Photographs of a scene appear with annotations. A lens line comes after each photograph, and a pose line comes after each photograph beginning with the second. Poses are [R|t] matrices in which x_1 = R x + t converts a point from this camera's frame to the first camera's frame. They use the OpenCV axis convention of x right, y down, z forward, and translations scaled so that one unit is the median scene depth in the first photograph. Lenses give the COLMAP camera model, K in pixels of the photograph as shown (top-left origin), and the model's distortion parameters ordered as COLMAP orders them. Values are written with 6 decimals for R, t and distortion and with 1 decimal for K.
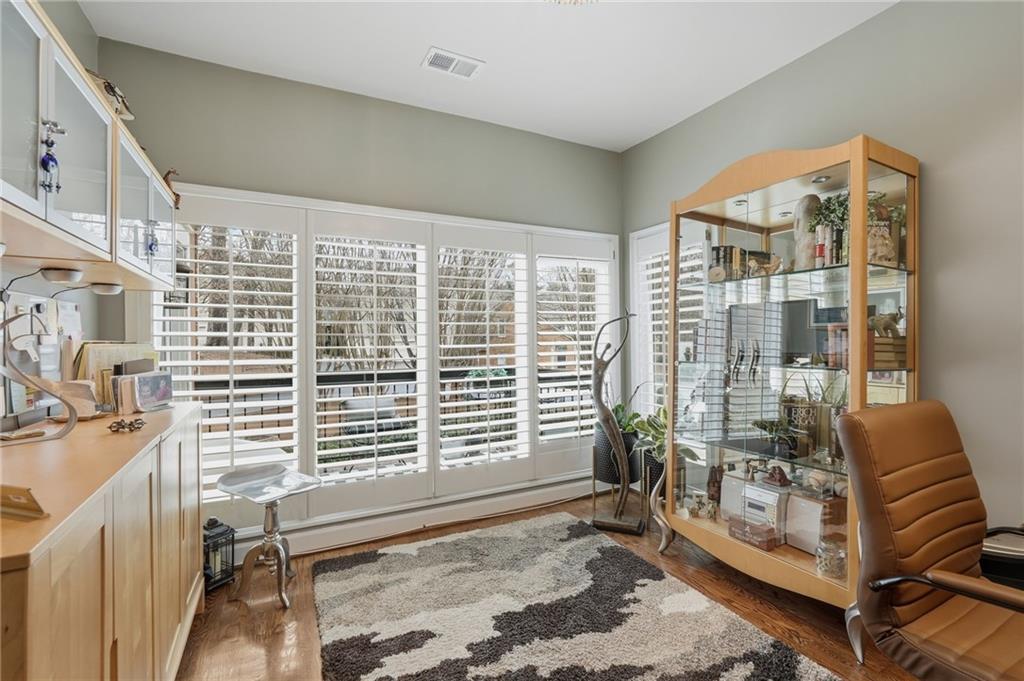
lens RADIAL K [[455.3, 0, 511.9], [0, 455.3, 338.9], [0, 0, 1]] dist [-0.009494, 0.000499]
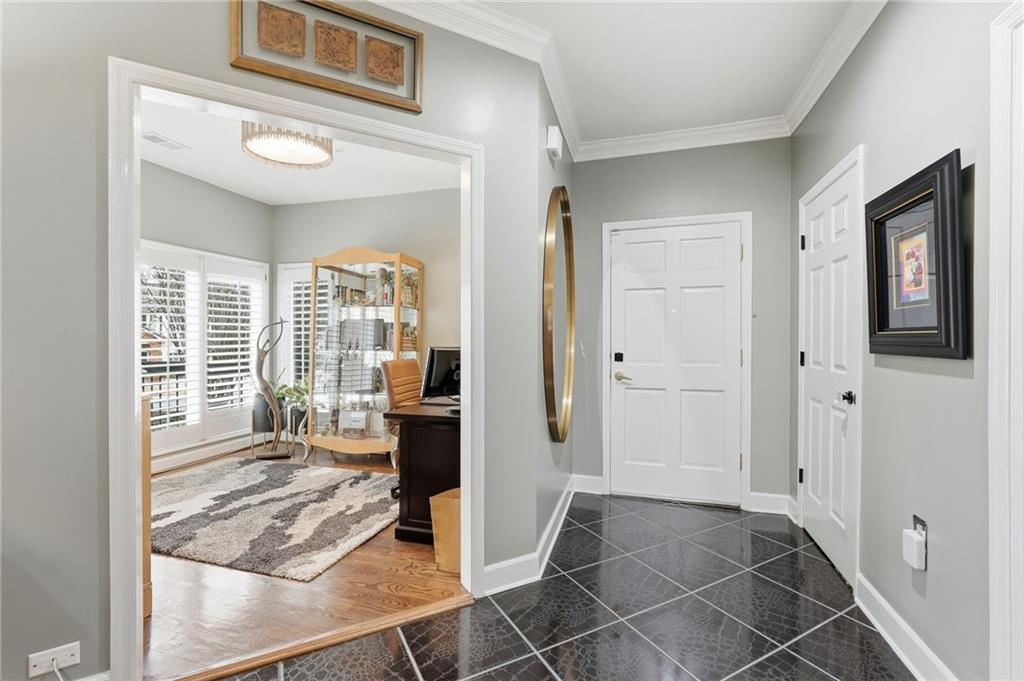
lens RADIAL K [[455.3, 0, 510.3], [0, 455.3, 337.8], [0, 0, 1]] dist [-0.009494, 0.000499]
pose [[0.690475, 0.013706, 0.723226, -0.381607], [-0.009753, 0.999906, -0.009639, 0.013054], [-0.723290, -0.000398, 0.690544, -0.748185]]
